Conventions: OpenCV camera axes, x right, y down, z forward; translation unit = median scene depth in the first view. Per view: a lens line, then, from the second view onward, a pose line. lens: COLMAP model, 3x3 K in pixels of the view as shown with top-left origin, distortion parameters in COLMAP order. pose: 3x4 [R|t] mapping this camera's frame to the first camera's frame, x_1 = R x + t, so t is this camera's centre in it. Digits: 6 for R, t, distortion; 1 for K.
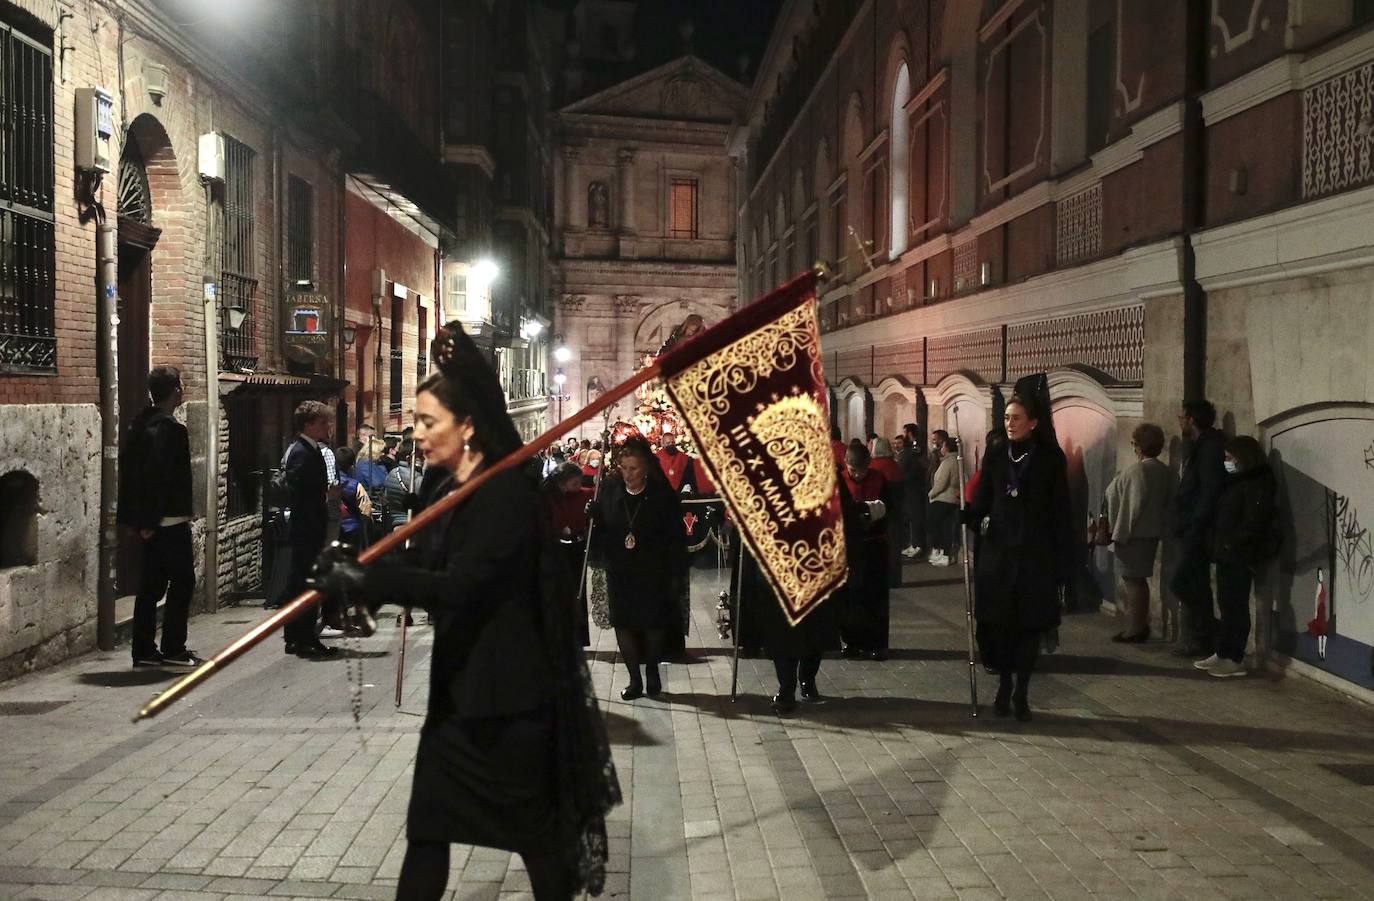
lens RADIAL K [[1399.3, 0, 748.2], [0, 1399.3, 396.7], [0, 0, 1]] dist [0.055036, 0.000000]
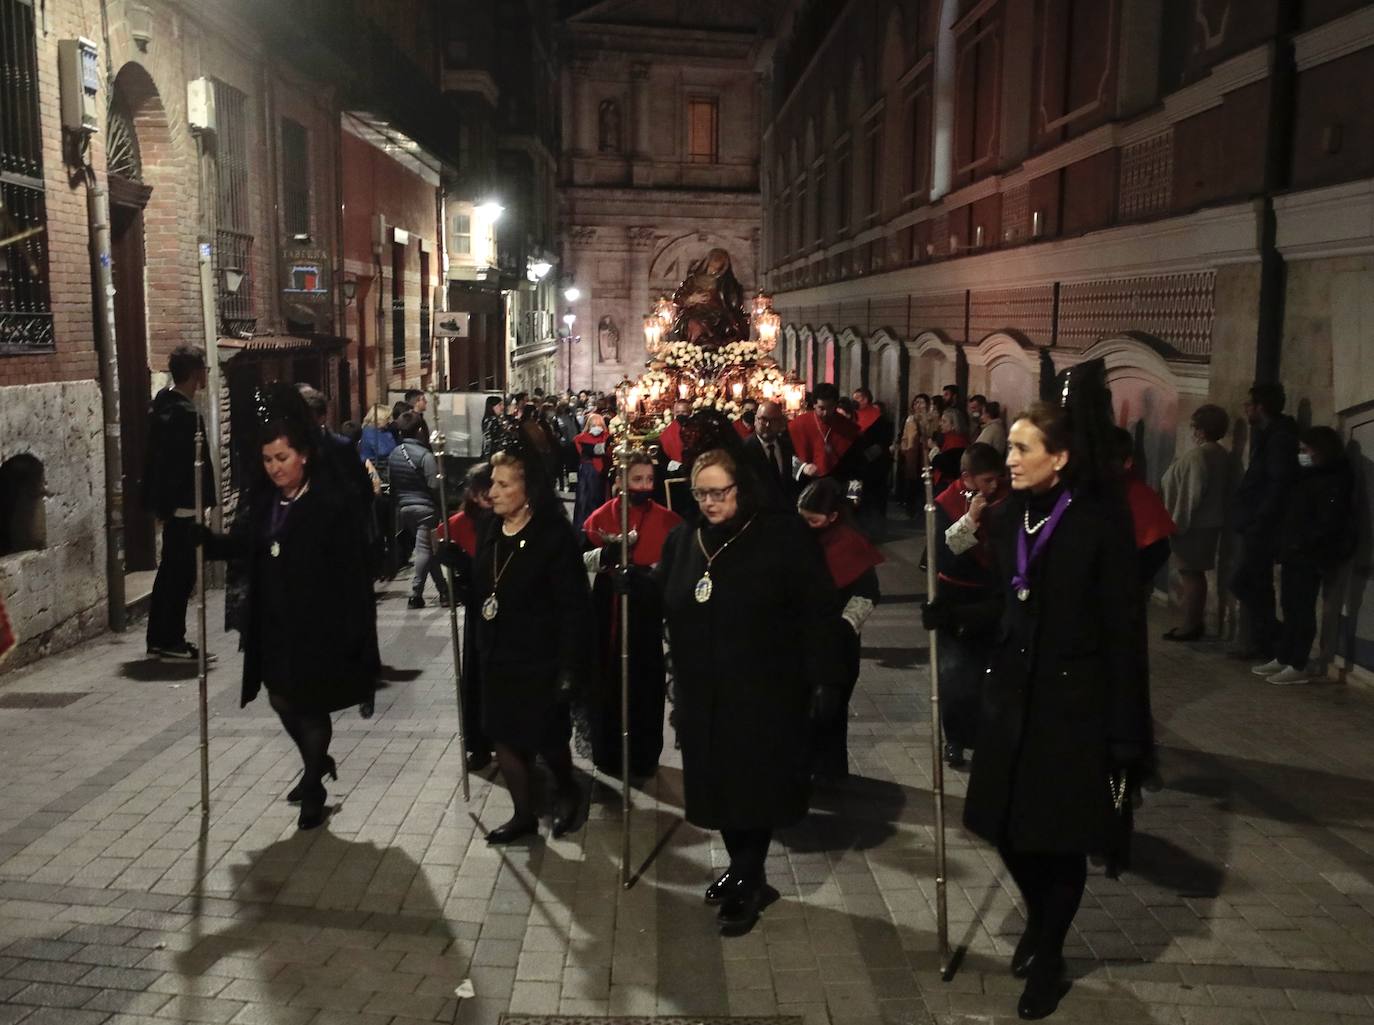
lens RADIAL K [[1497.6, 0, 684.8], [0, 1497.6, 517.3], [0, 0, 1]] dist [0.052519, 0.000000]
pose [[0.998388, 0.010064, -0.055867, -0.003170], [-0.003139, 0.992440, 0.122690, -0.022028], [0.056679, -0.122316, 0.990871, -0.001903]]
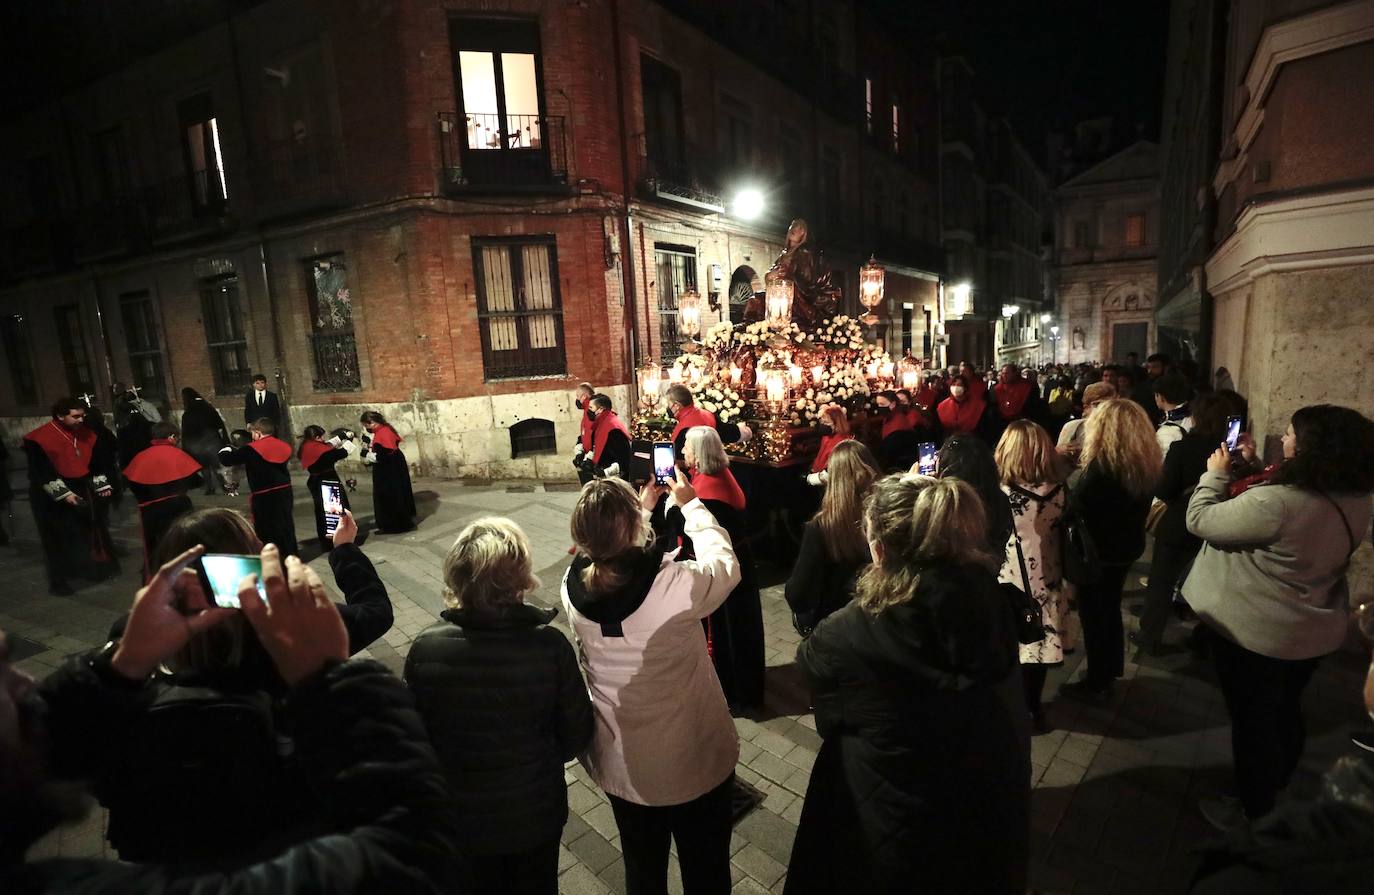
lens RADIAL K [[624.1, 0, 686.6], [0, 624.1, 436.4], [0, 0, 1]] dist [-0.033170, 0.000542]
pose [[0.753617, 0.042626, -0.655931, 0.248681], [0.057120, 0.989873, 0.129954, -0.028823], [0.654828, -0.135403, 0.743550, -0.010305]]
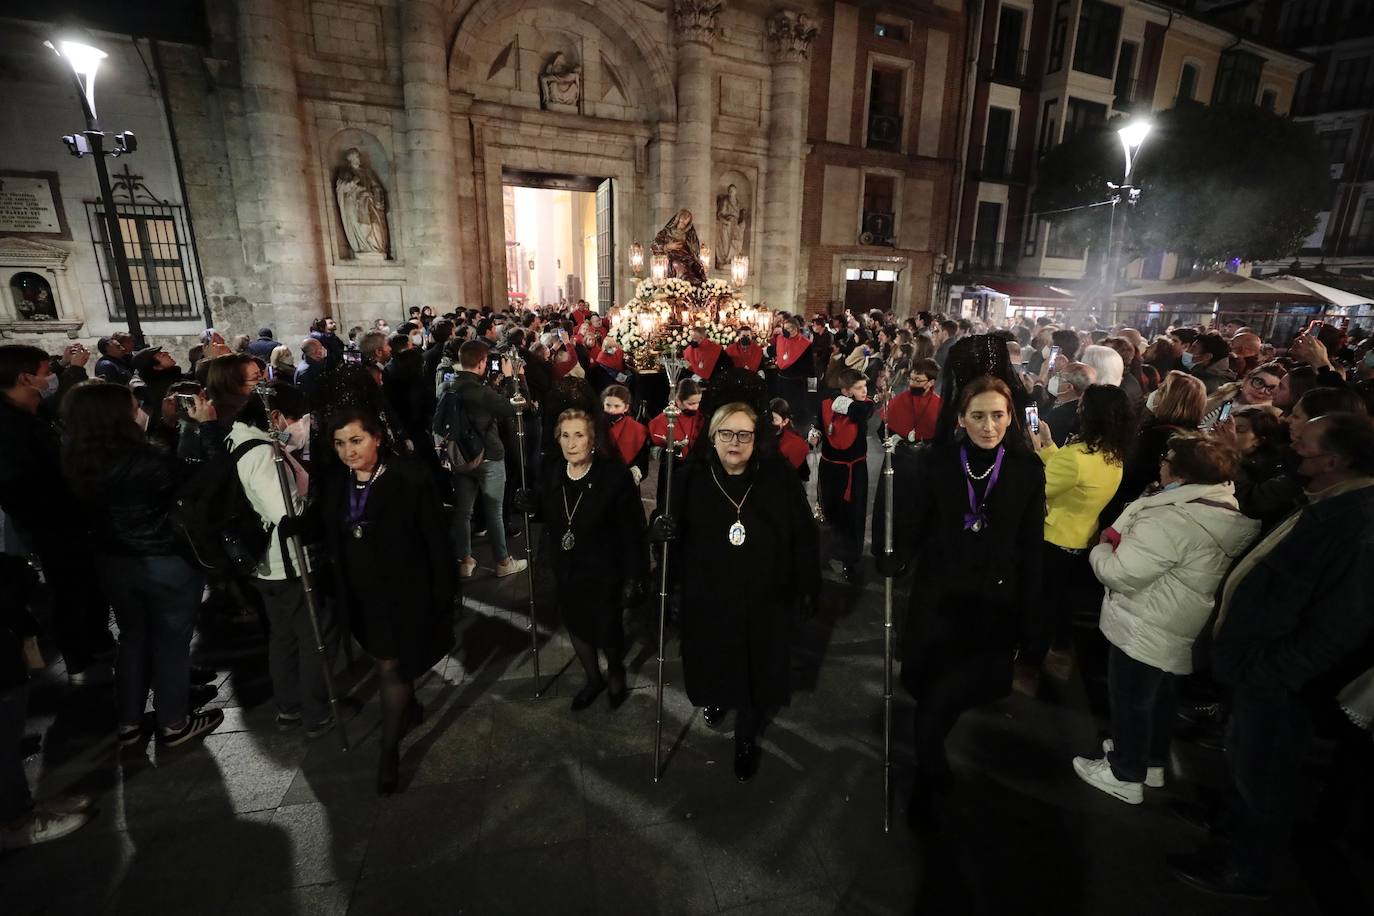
lens RADIAL K [[640.6, 0, 695.3], [0, 640.6, 456.0], [0, 0, 1]] dist [-0.005756, -0.000355]
pose [[0.988084, -0.023099, 0.152171, -0.220278], [-0.016141, 0.967672, 0.251694, 0.124704], [-0.153065, -0.251151, 0.955769, 4.204729]]
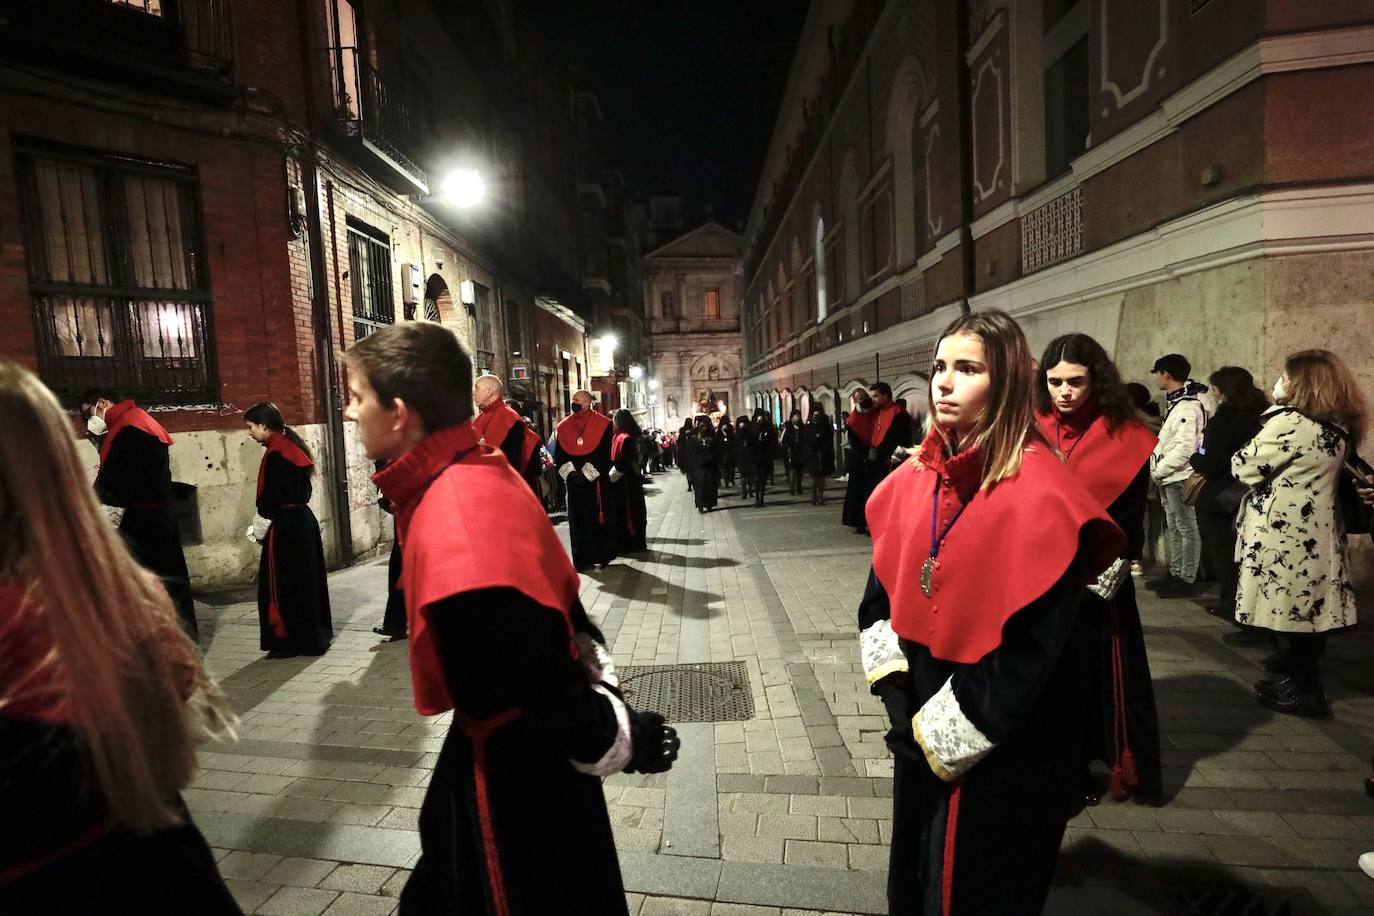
lens RADIAL K [[734.1, 0, 692.5], [0, 734.1, 451.0], [0, 0, 1]] dist [-0.024118, 0.008750]
pose [[0.995075, -0.050004, -0.085583, 0.013942], [0.055432, 0.996519, 0.062263, 0.006288], [0.082171, -0.066700, 0.994384, -0.019347]]
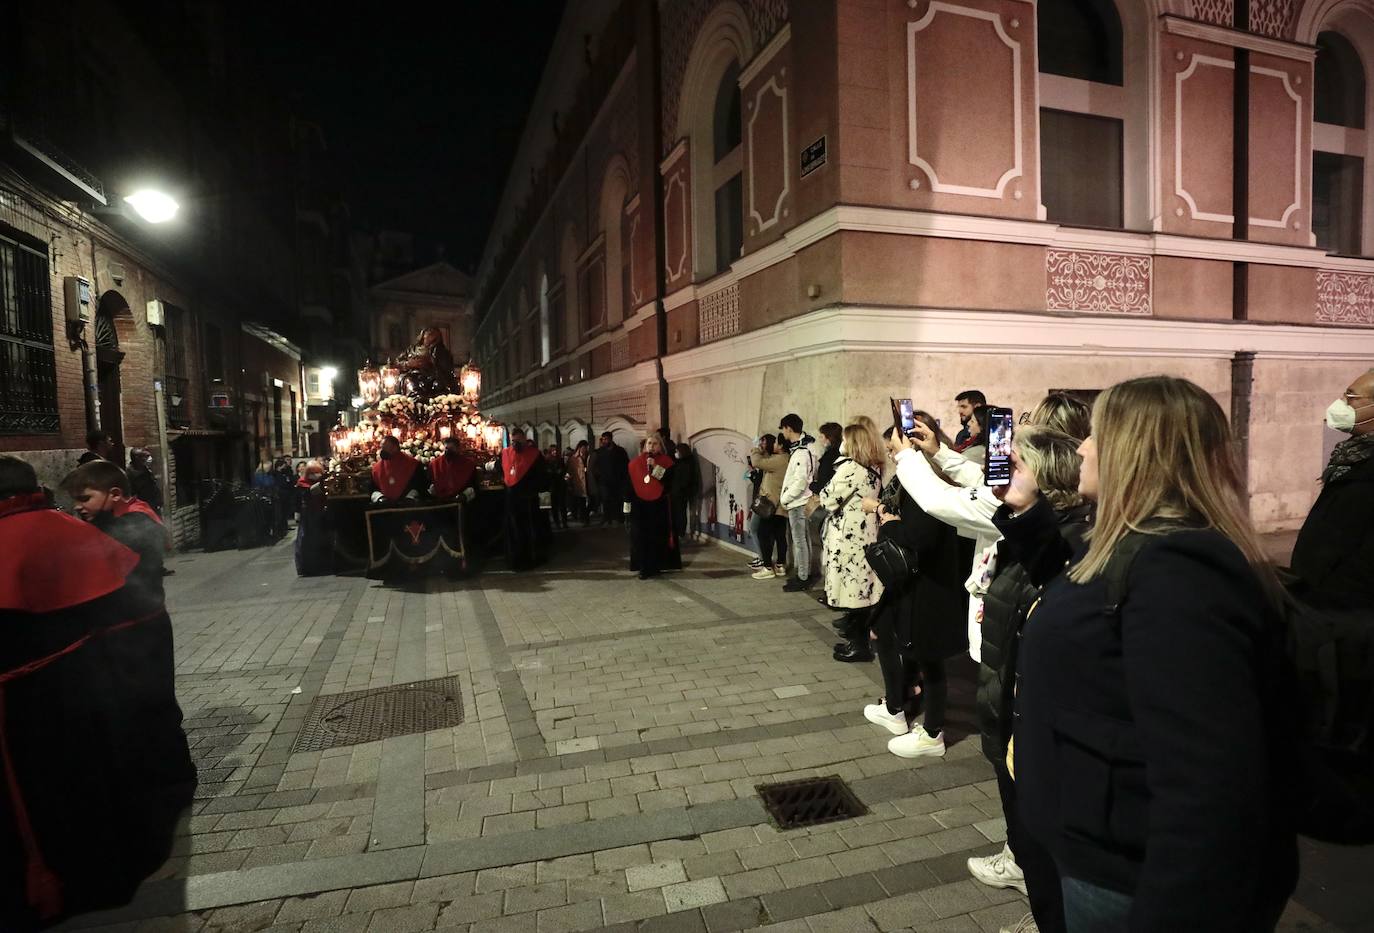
lens RADIAL K [[655.7, 0, 717.9], [0, 655.7, 453.0], [0, 0, 1]] dist [-0.029482, 0.009231]
pose [[0.940886, -0.041770, 0.336139, 0.022203], [0.029337, 0.998688, 0.041983, -0.000546], [-0.337452, -0.029640, 0.940876, -0.048601]]
